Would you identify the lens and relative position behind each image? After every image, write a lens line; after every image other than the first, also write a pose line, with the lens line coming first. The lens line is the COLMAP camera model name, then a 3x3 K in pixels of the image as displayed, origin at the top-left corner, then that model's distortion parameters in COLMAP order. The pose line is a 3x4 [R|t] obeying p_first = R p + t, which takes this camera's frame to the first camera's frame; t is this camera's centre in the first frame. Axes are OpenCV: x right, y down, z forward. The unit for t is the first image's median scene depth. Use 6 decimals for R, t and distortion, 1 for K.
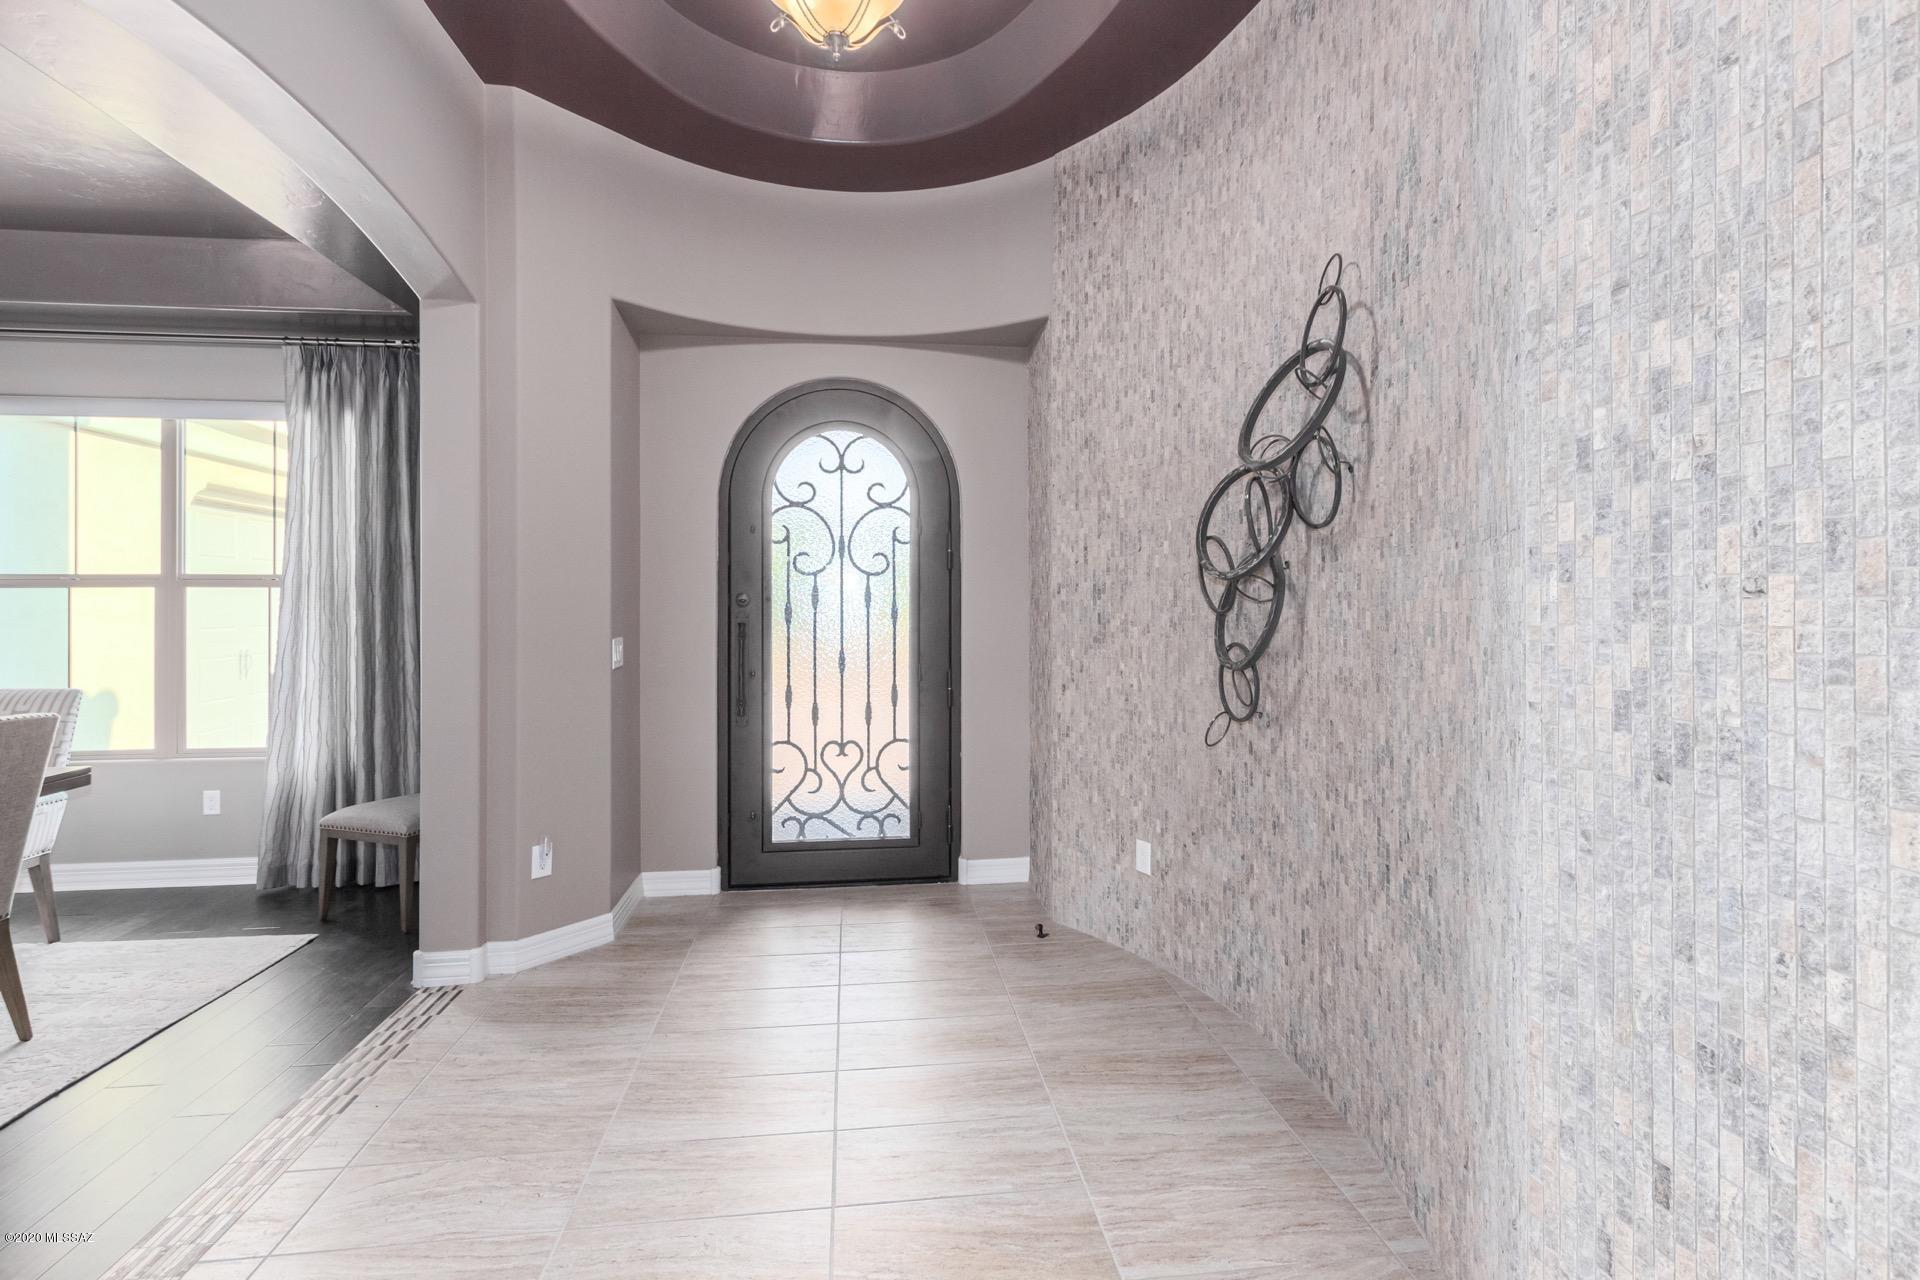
lens RADIAL K [[892.4, 0, 964.8], [0, 892.4, 615.5], [0, 0, 1]] dist [0.001619, 0.000264]
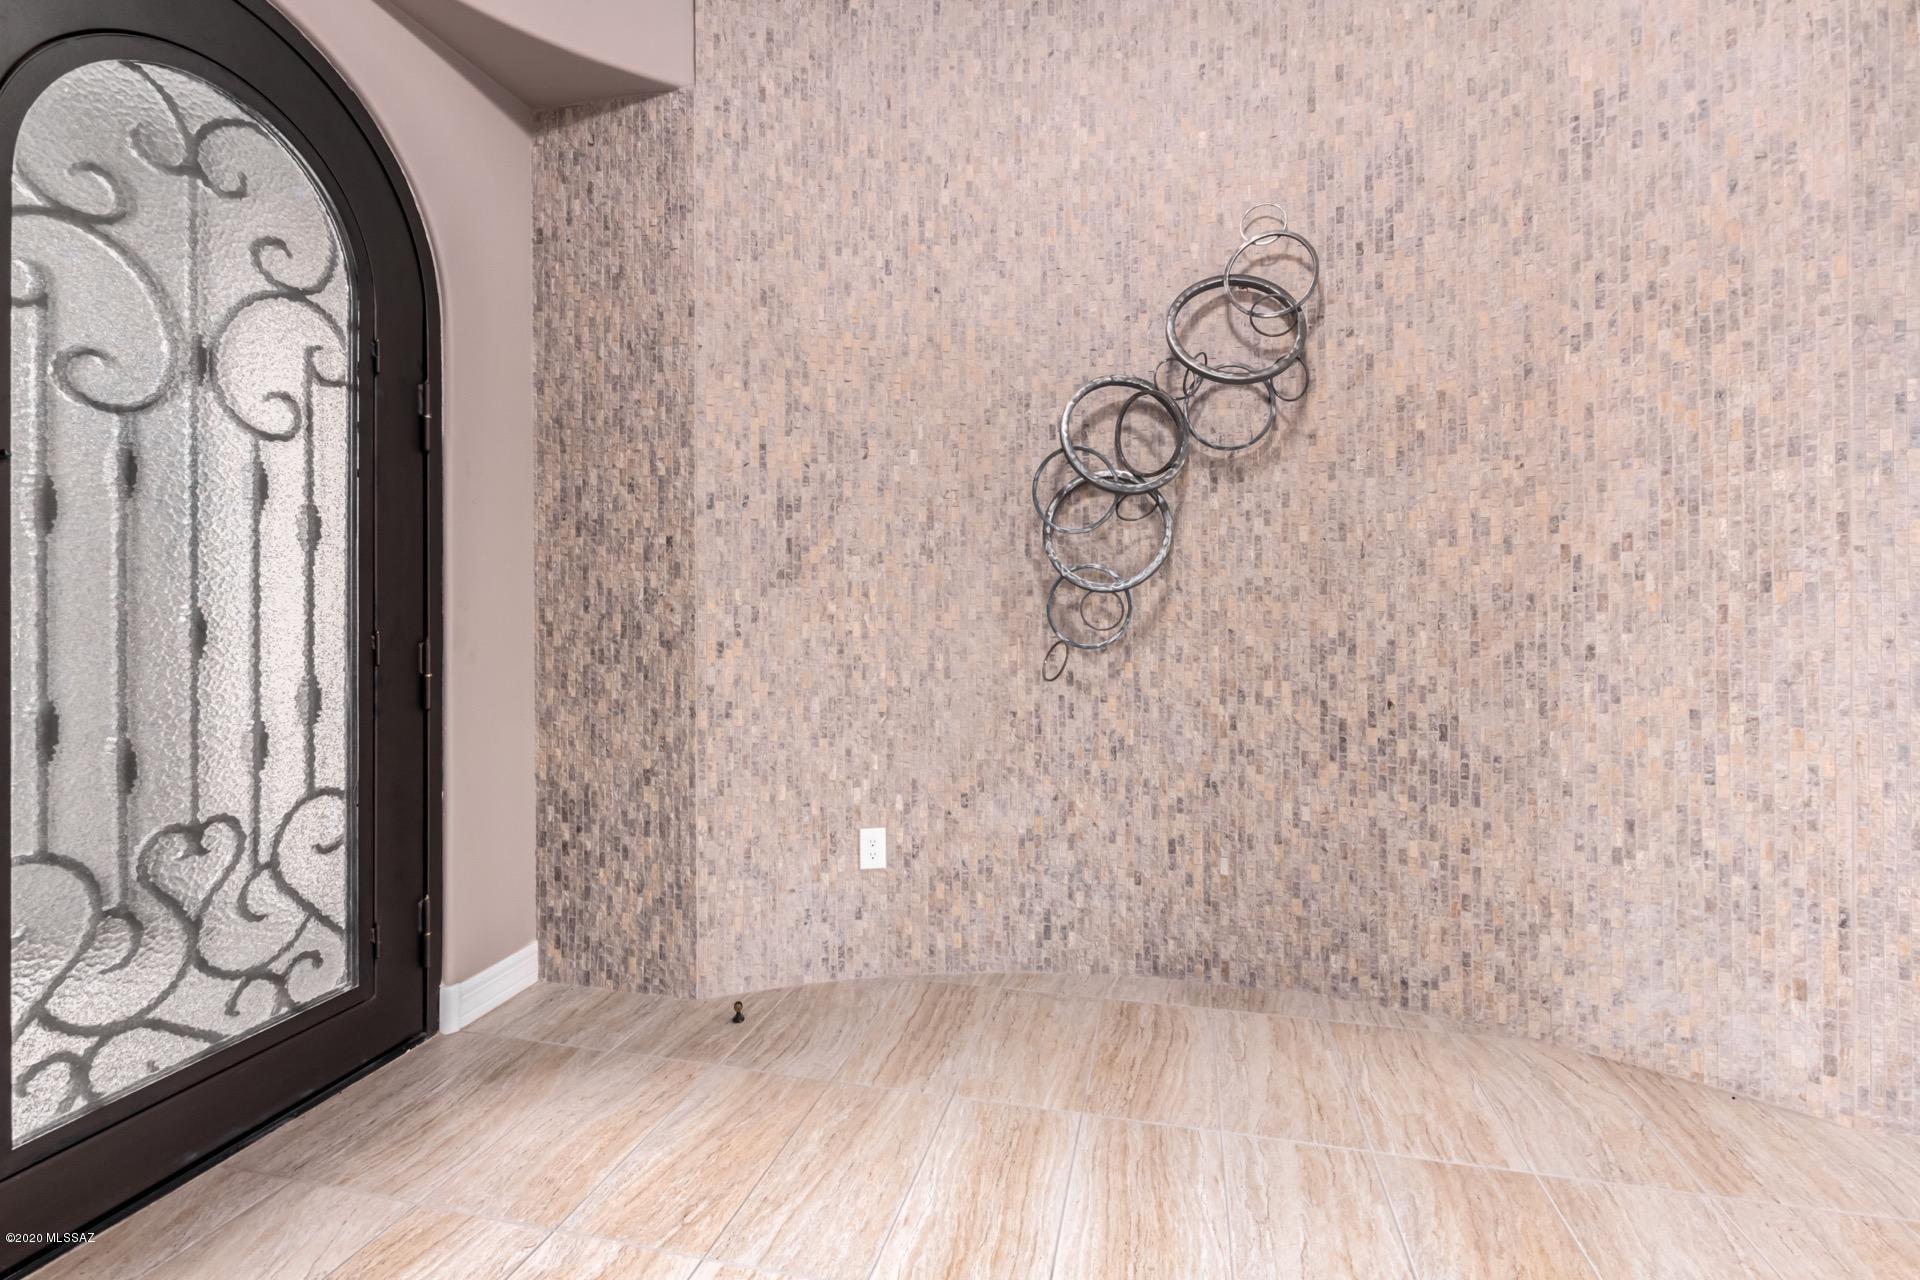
lens RADIAL K [[896.1, 0, 960.5], [0, 896.1, 605.5], [0, 0, 1]] dist [0.005510, -0.000168]
pose [[0.359168, -0.007284, 0.933245, -0.501750], [0.018731, 0.999824, 0.000595, 0.056646], [-0.933085, 0.017266, 0.359241, 0.632977]]
